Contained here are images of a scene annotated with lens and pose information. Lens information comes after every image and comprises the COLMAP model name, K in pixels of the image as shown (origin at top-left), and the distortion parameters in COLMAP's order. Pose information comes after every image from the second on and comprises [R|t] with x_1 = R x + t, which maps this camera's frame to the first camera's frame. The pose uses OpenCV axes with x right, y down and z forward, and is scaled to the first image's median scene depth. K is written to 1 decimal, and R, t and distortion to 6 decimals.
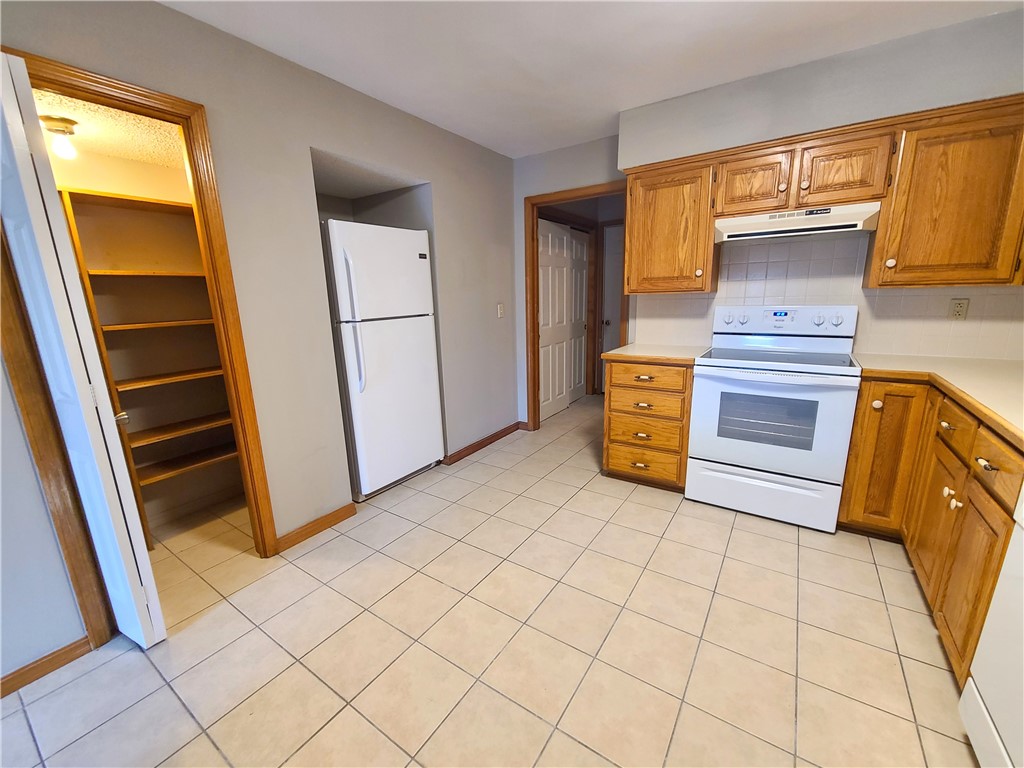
lens RADIAL K [[418.8, 0, 506.8], [0, 418.8, 388.4], [0, 0, 1]] dist [0.002142, -0.000717]
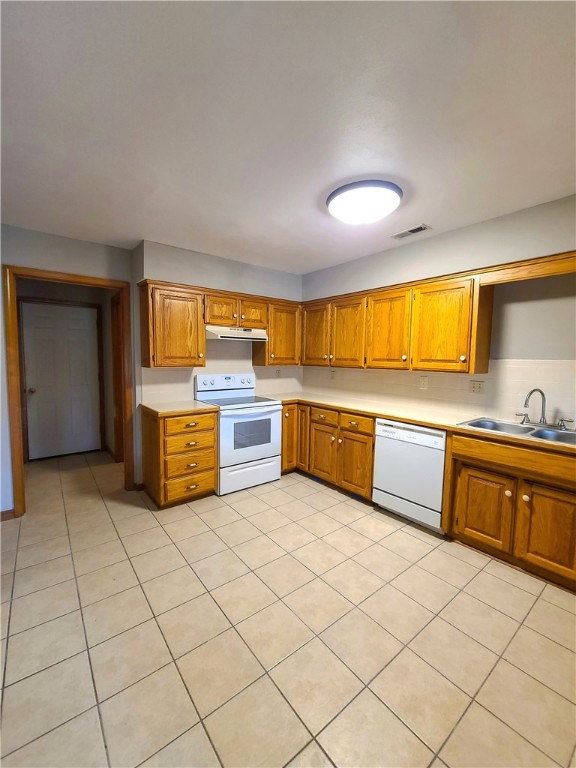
lens RADIAL K [[314.1, 0, 285.7], [0, 314.1, 380.5], [0, 0, 1]] dist [0.002142, -0.000717]
pose [[0.299365, -0.039785, 0.953309, -0.665252], [0.192003, 0.981204, -0.019345, -0.100158], [-0.934620, 0.188829, 0.301377, 0.369855]]
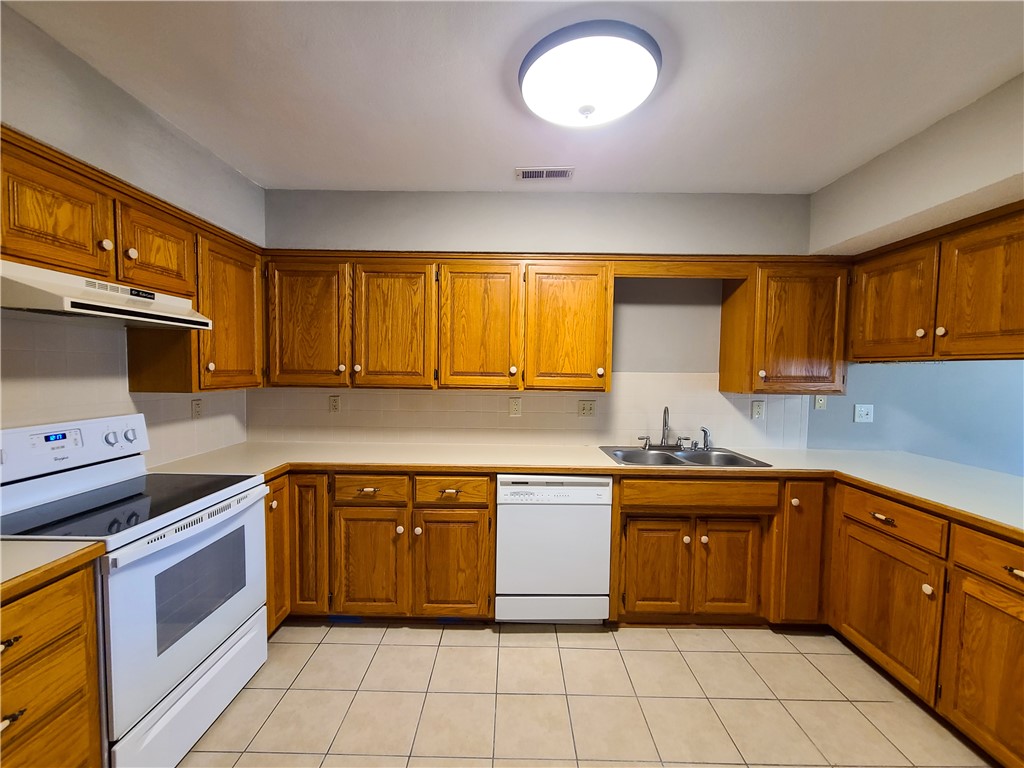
lens RADIAL K [[418.8, 0, 506.8], [0, 418.8, 388.4], [0, 0, 1]] dist [0.002142, -0.000717]
pose [[-0.553060, -0.018622, 0.832933, -0.218036], [0.188631, 0.970990, 0.146958, -0.231830], [-0.811507, 0.238394, -0.533503, 0.855384]]
